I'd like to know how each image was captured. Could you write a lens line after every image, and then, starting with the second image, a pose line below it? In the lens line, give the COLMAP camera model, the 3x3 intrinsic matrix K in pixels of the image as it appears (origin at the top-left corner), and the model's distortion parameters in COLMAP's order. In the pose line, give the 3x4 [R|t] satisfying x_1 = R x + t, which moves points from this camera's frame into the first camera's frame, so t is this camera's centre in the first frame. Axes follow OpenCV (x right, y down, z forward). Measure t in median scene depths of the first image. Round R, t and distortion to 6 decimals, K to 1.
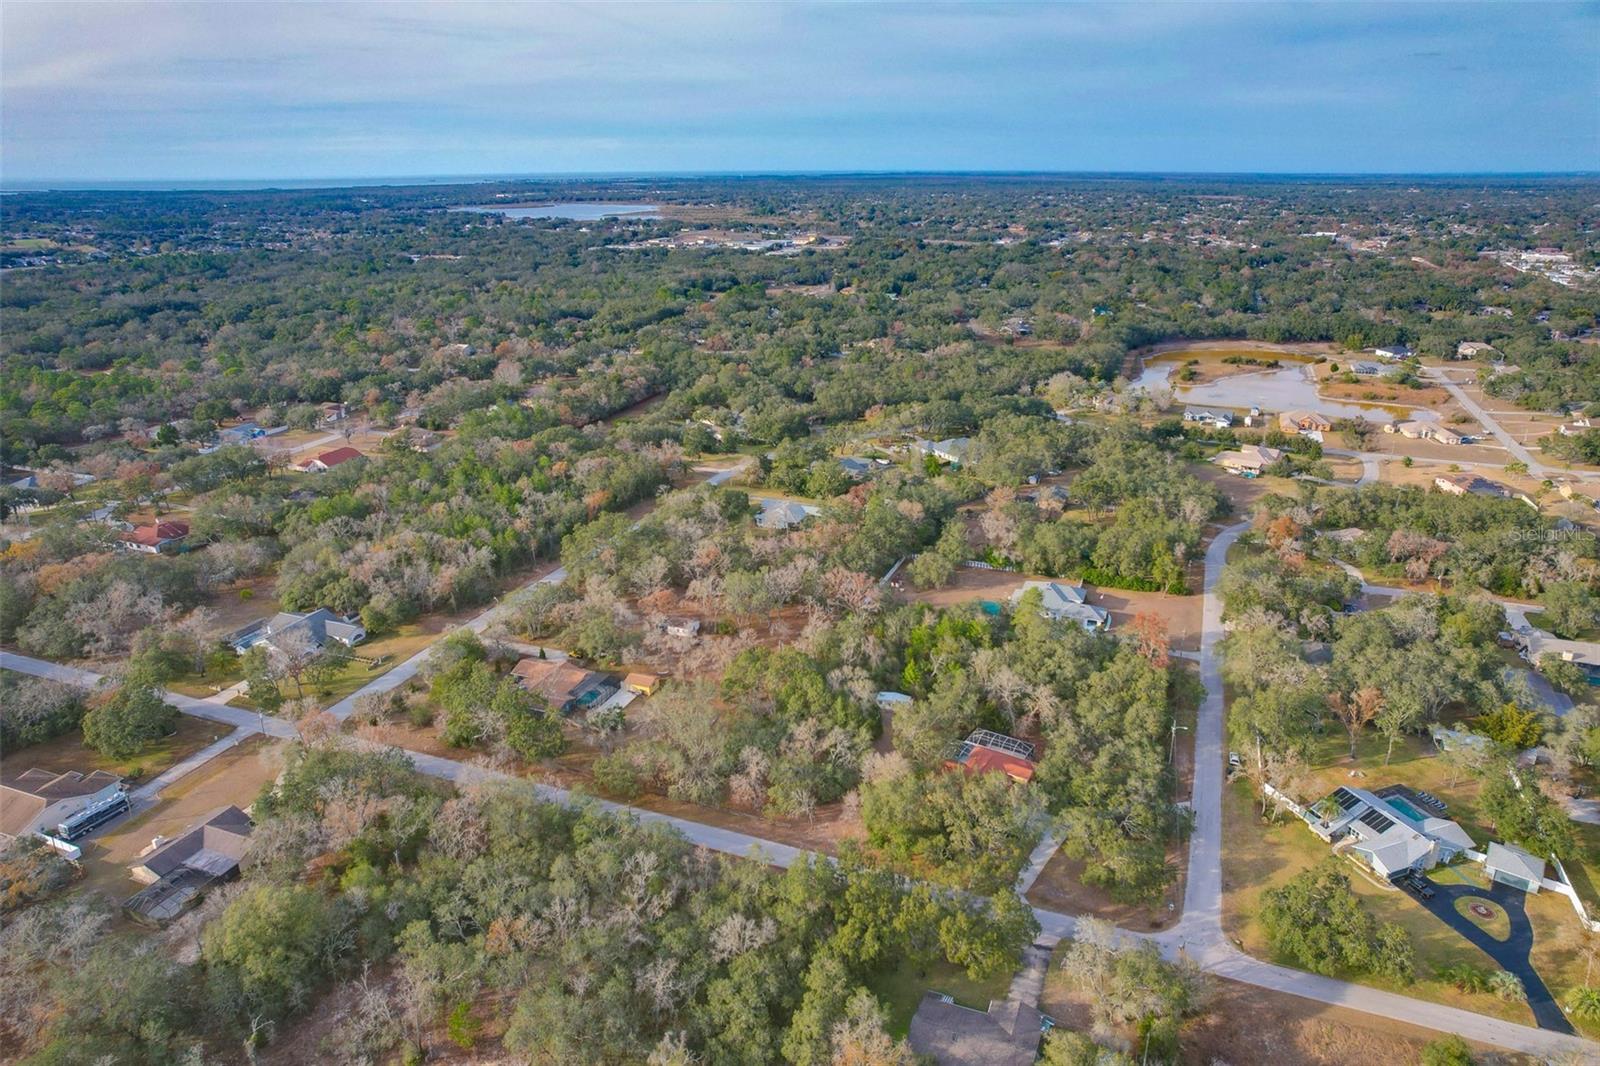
lens RADIAL K [[1016.2, 0, 803.8], [0, 1016.2, 540.4], [0, 0, 1]] dist [-0.069203, 0.059984]
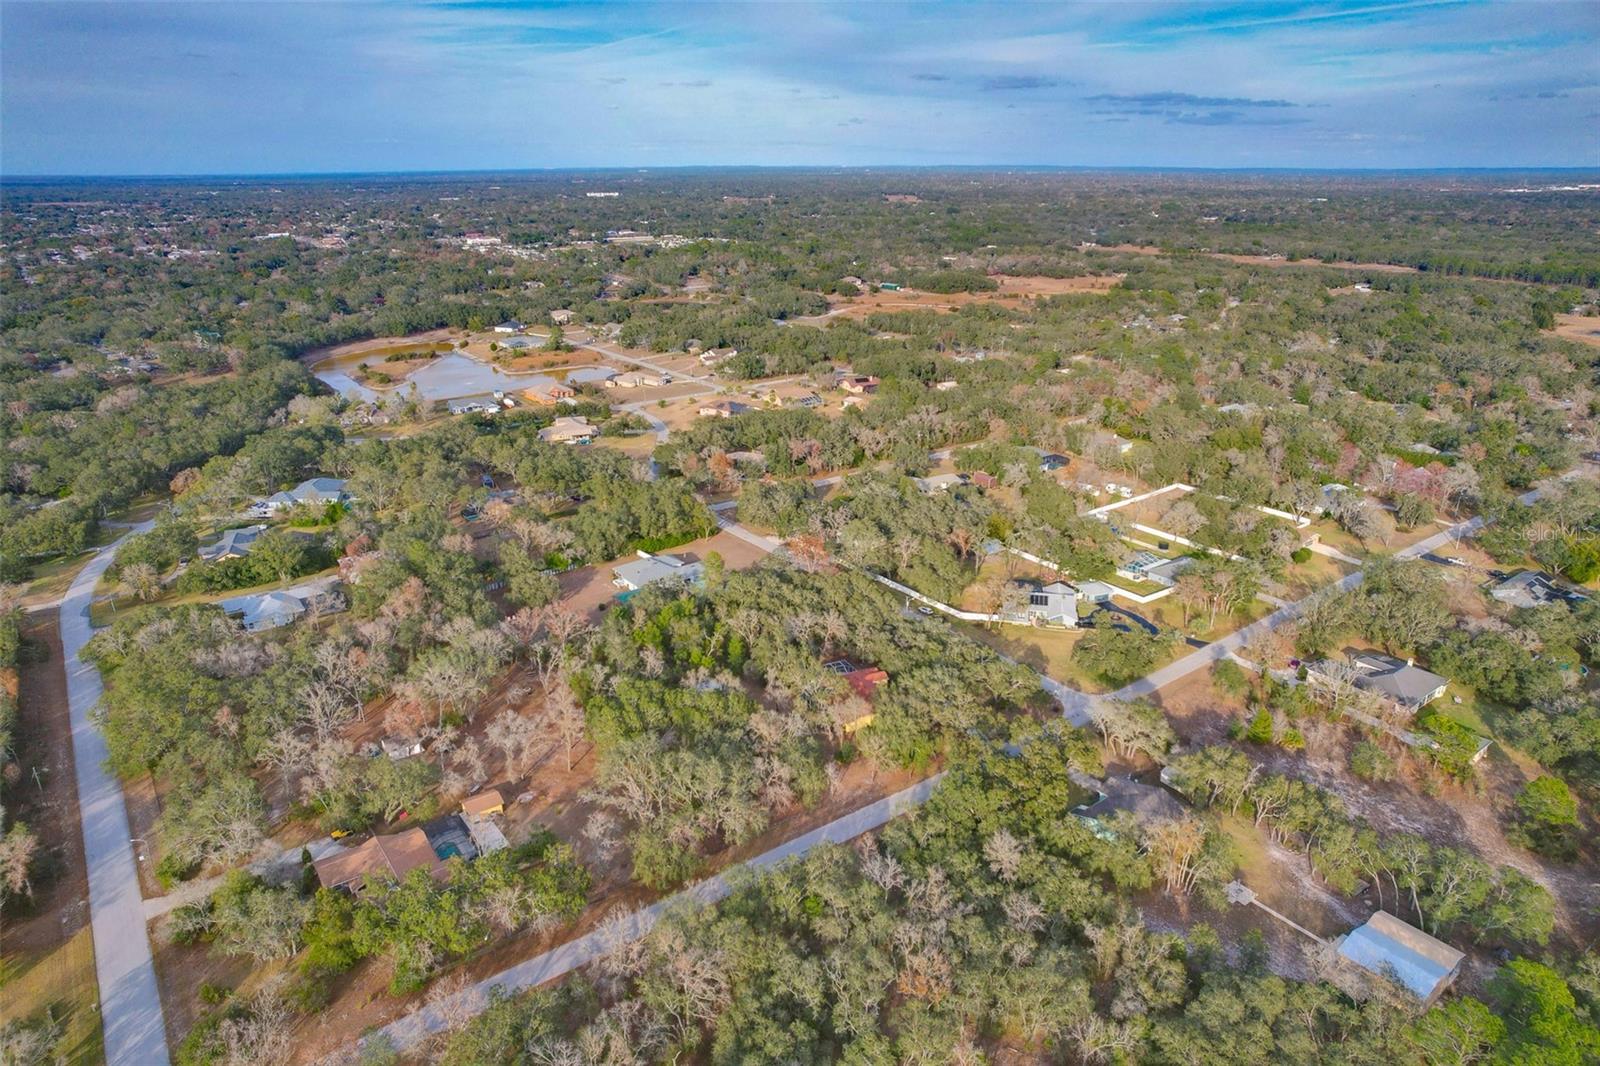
lens RADIAL K [[1016.2, 0, 803.8], [0, 1016.2, 540.4], [0, 0, 1]] dist [-0.069203, 0.059984]
pose [[0.530570, -0.297213, 0.793826, -0.422731], [0.297895, 0.942153, 0.153644, -0.075085], [-0.793570, 0.154958, 0.588416, 0.200542]]
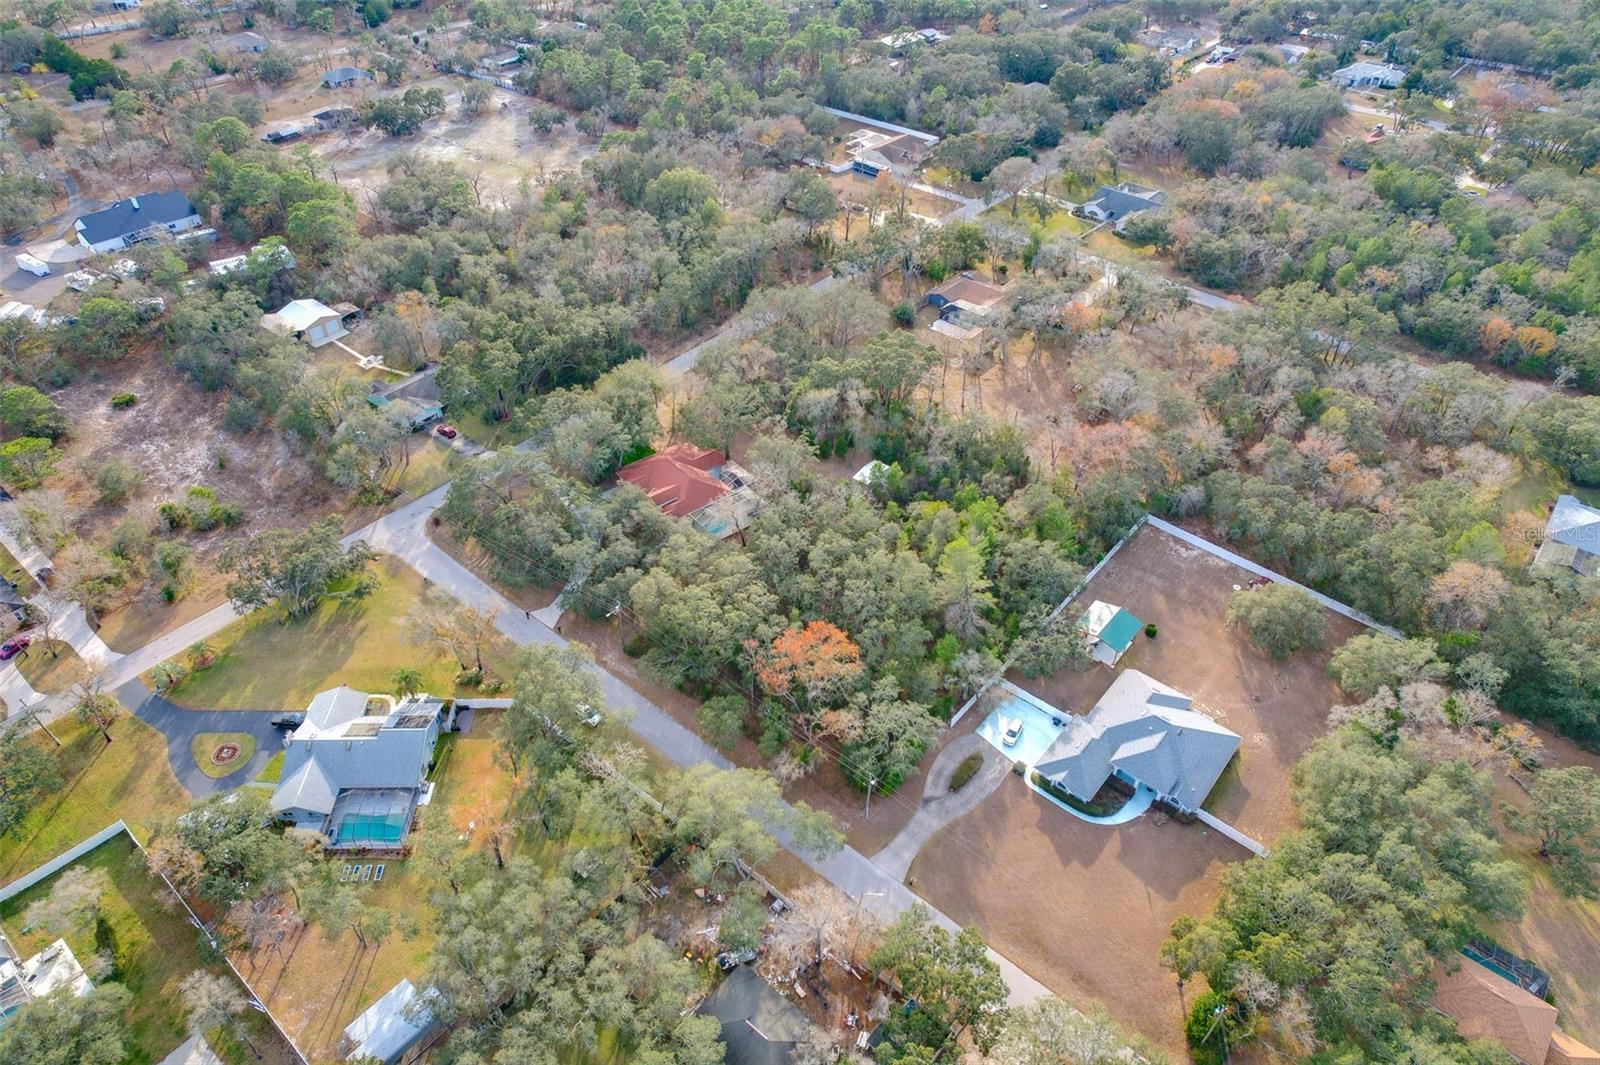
lens RADIAL K [[1016.2, 0, 803.8], [0, 1016.2, 539.9], [0, 0, 1]] dist [-0.069203, 0.059984]
pose [[-0.316755, 0.611912, -0.724727, 0.521559], [-0.344509, 0.637669, 0.688979, -0.253926], [0.883731, 0.467913, 0.008824, 0.680484]]
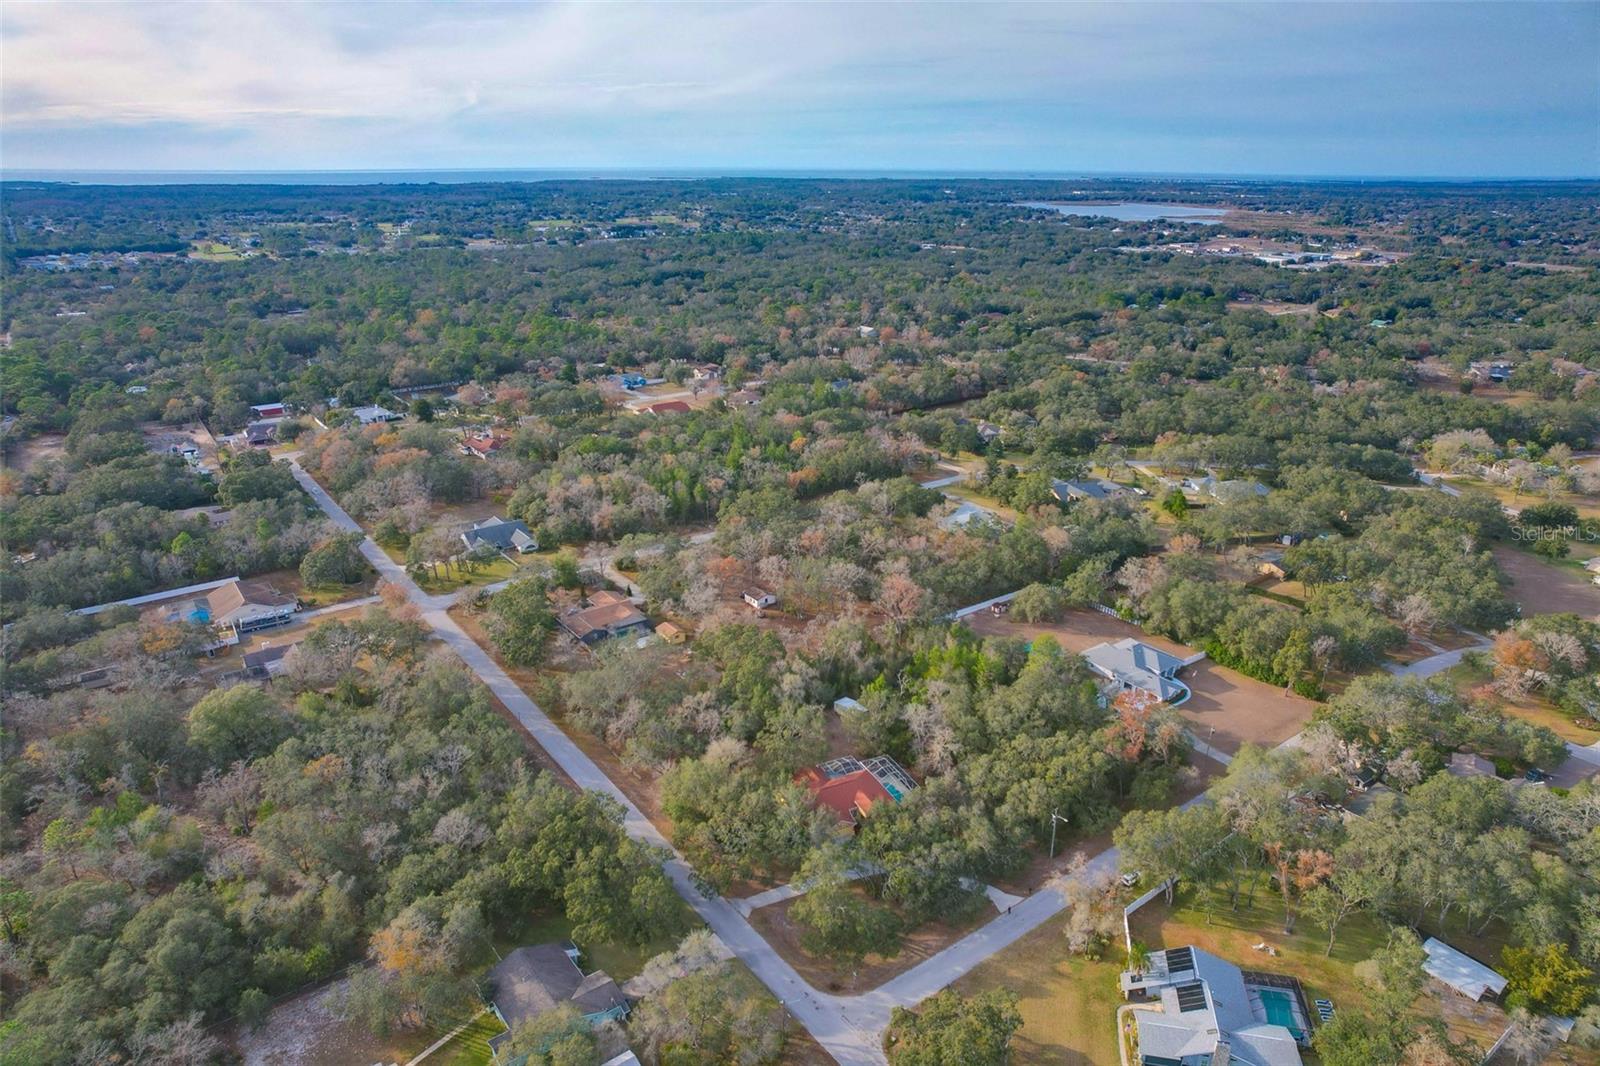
lens RADIAL K [[1016.2, 0, 803.8], [0, 1016.2, 540.4], [0, 0, 1]] dist [-0.069203, 0.059984]
pose [[0.850312, 0.191813, -0.490078, 0.352263], [-0.190779, 0.980221, 0.052639, -0.031652], [0.490482, 0.048737, 0.870088, 0.079845]]
